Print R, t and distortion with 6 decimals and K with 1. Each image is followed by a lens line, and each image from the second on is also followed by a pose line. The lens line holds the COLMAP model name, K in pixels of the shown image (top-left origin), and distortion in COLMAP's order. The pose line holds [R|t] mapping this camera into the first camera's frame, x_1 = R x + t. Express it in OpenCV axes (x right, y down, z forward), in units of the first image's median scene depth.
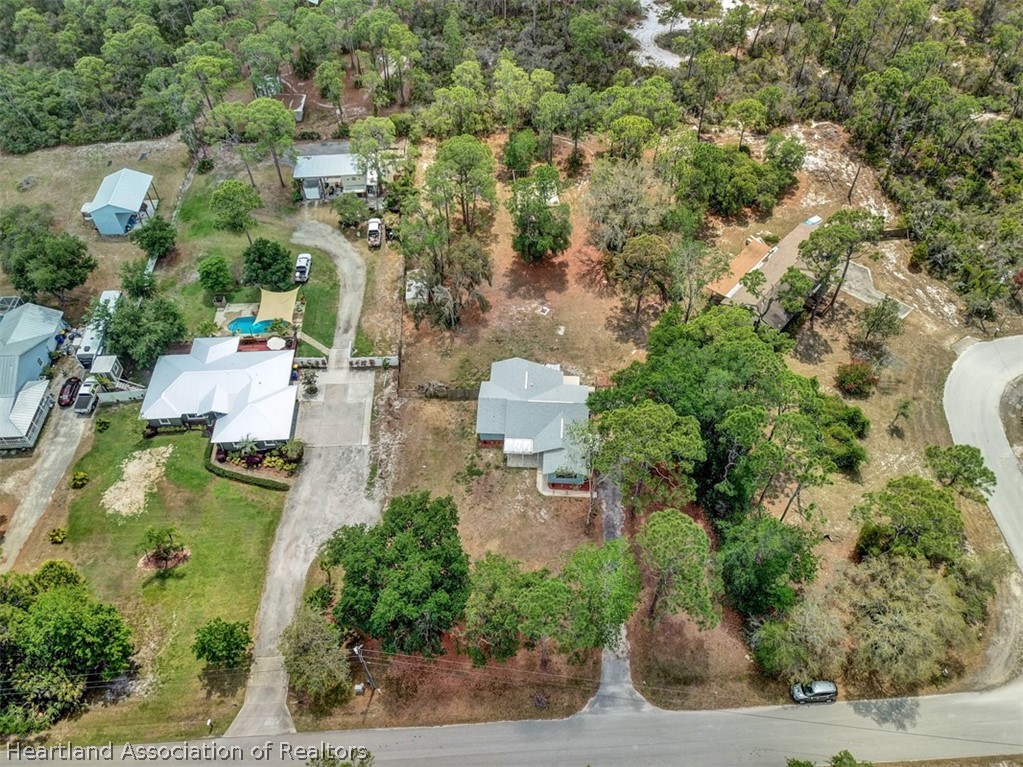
lens RADIAL K [[781.9, 0, 533.3], [0, 781.9, 386.7], [0, 0, 1]] dist [0.006251, 0.001233]
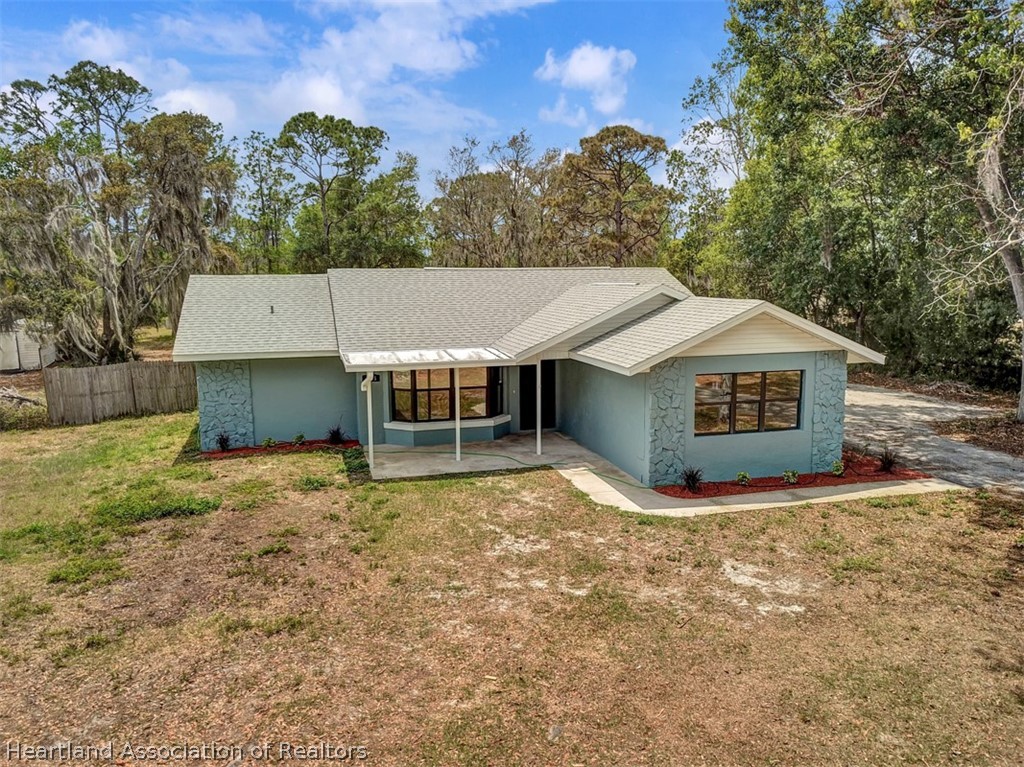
lens RADIAL K [[782.7, 0, 533.9], [0, 782.7, 386.7], [0, 0, 1]] dist [0.006251, 0.001233]
pose [[0.945476, -0.058009, 0.320485, -0.052140], [0.253601, 0.748549, -0.612667, 0.190706], [-0.204358, 0.660537, 0.722446, 0.833454]]
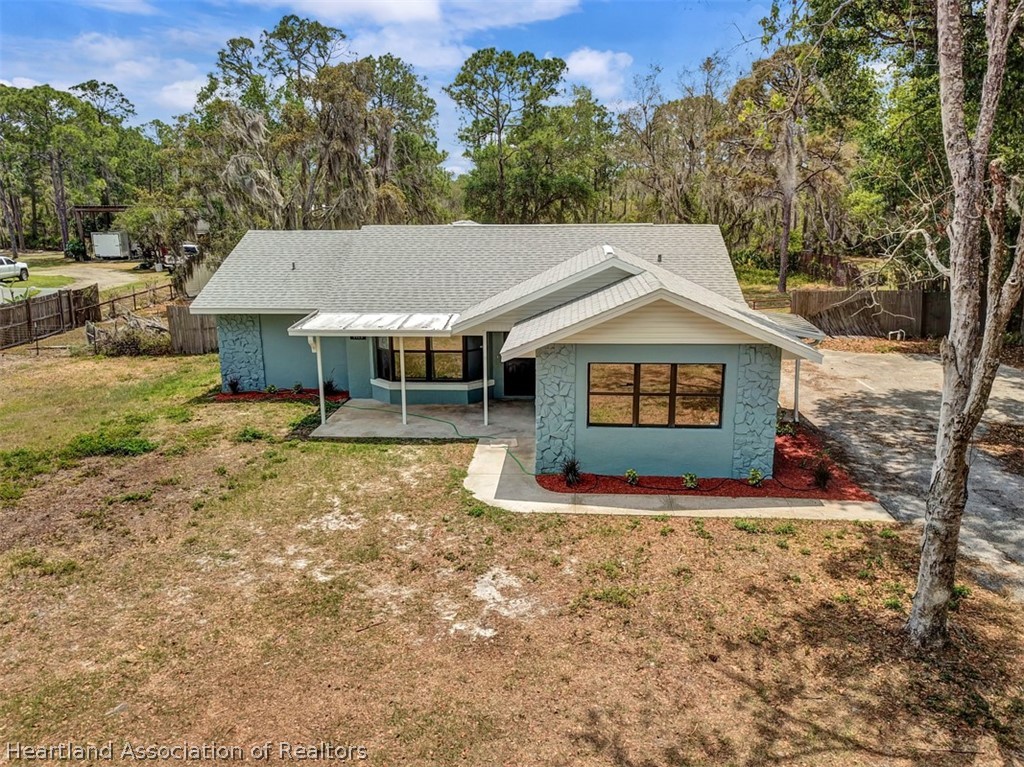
lens RADIAL K [[793.6, 0, 526.9], [0, 793.6, 381.2], [0, 0, 1]] dist [-0.000099, -0.004997]
pose [[0.999893, -0.006319, -0.013199, 0.017898], [-0.002661, 0.808412, -0.588610, 0.191419], [0.014389, 0.588583, 0.808309, 0.820656]]
